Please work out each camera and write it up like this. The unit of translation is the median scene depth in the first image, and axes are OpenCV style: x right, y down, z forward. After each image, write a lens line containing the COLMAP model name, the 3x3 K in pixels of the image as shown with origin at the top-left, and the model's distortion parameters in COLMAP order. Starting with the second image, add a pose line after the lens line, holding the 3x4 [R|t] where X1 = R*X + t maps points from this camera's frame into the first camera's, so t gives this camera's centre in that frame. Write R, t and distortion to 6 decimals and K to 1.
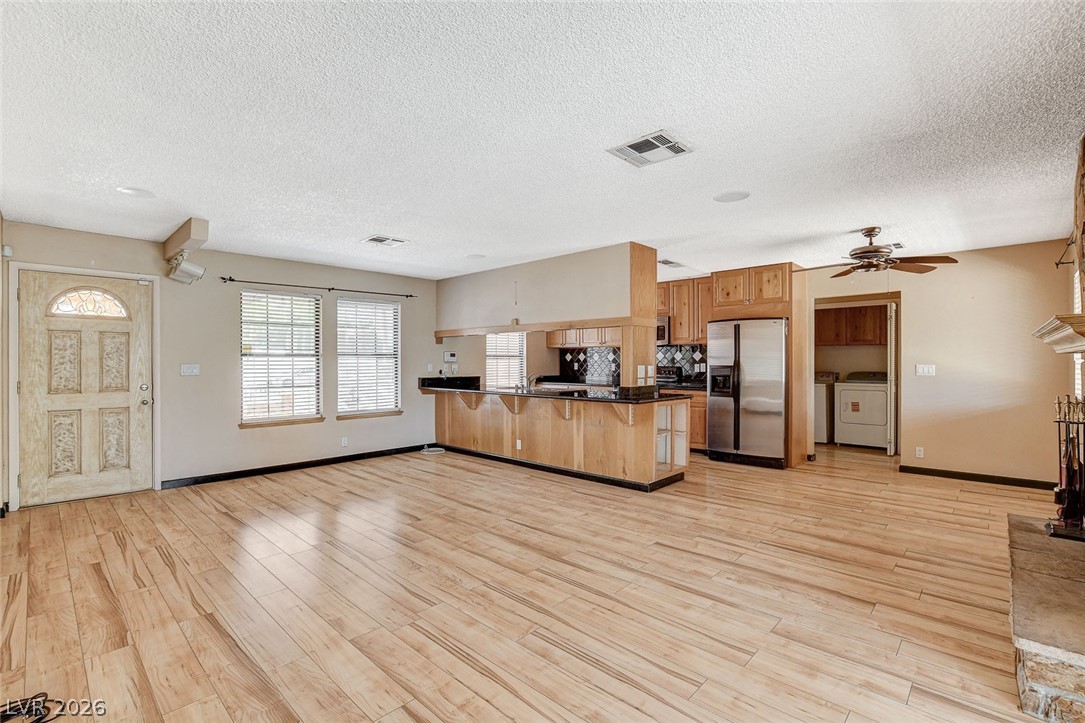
lens RADIAL K [[491.4, 0, 542.5], [0, 491.4, 364.2], [0, 0, 1]] dist [-0.017558, 0.000428]
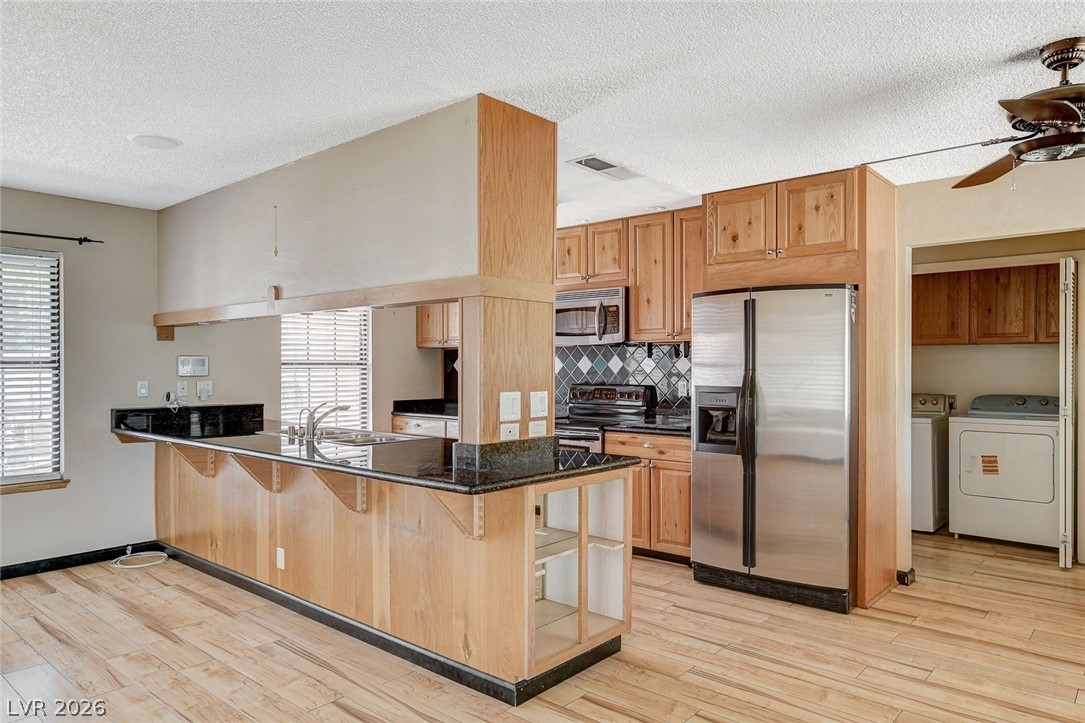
lens RADIAL K [[709.8, 0, 540.5], [0, 709.8, 369.2], [0, 0, 1]] dist [-0.010449, 0.015034]
pose [[0.999417, 0.000724, 0.034128, 0.219595], [-0.000656, 0.999998, -0.002019, -0.016461], [-0.034129, 0.001996, 0.999415, 0.415356]]
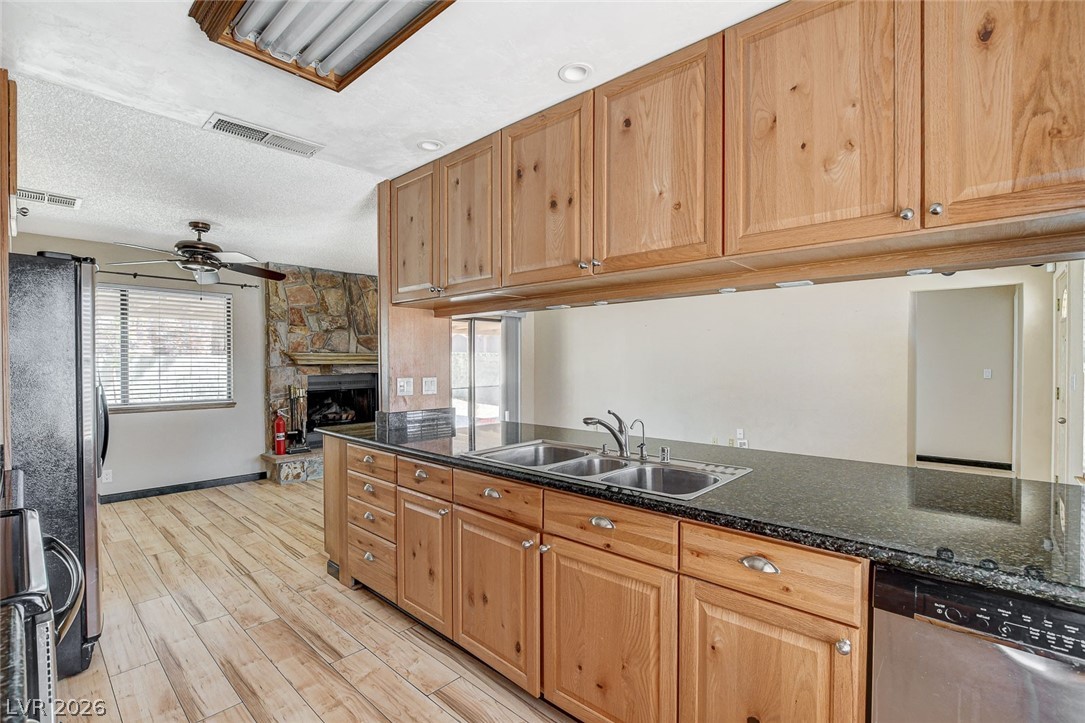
lens RADIAL K [[491.4, 0, 527.7], [0, 491.4, 367.5], [0, 0, 1]] dist [-0.017558, 0.000428]
pose [[-0.999855, 0.001776, 0.016944, 0.044279], [0.002040, 0.999877, 0.015563, -0.022017], [-0.016914, 0.015596, -0.999735, 1.767329]]
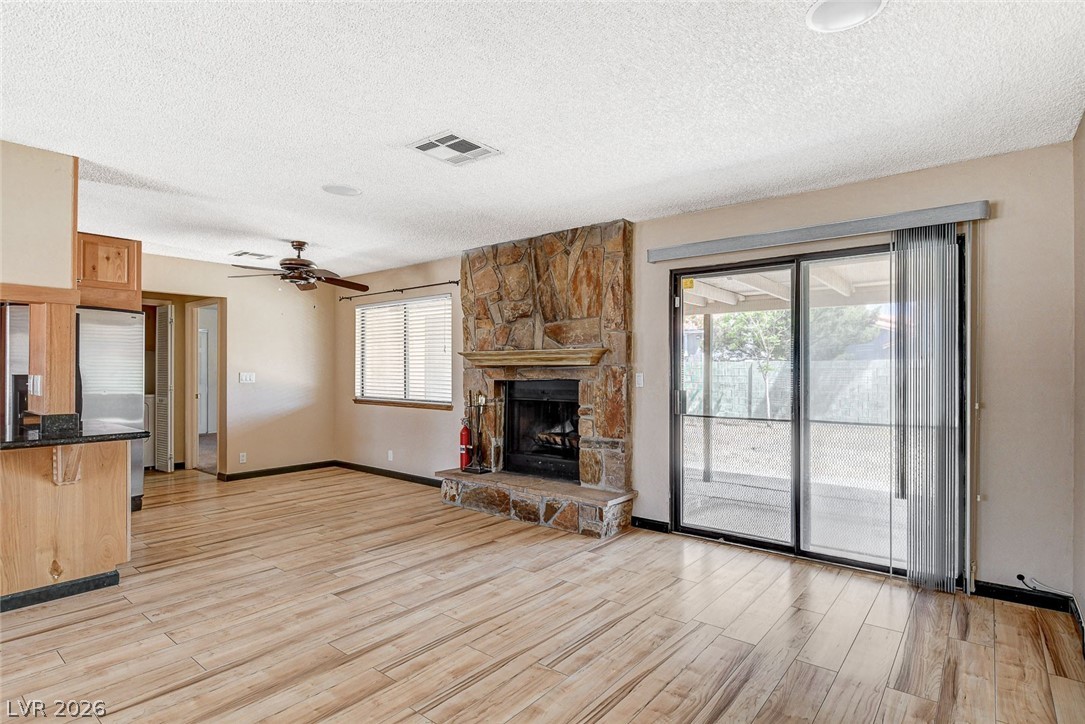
lens RADIAL K [[557.1, 0, 541.2], [0, 557.1, 367.0], [0, 0, 1]] dist [-0.004989, -0.002361]
pose [[-0.071527, 0.006059, 0.997420, -0.512911], [0.002813, 0.999979, -0.005873, -0.002318], [-0.997435, 0.002386, -0.071543, 0.527683]]
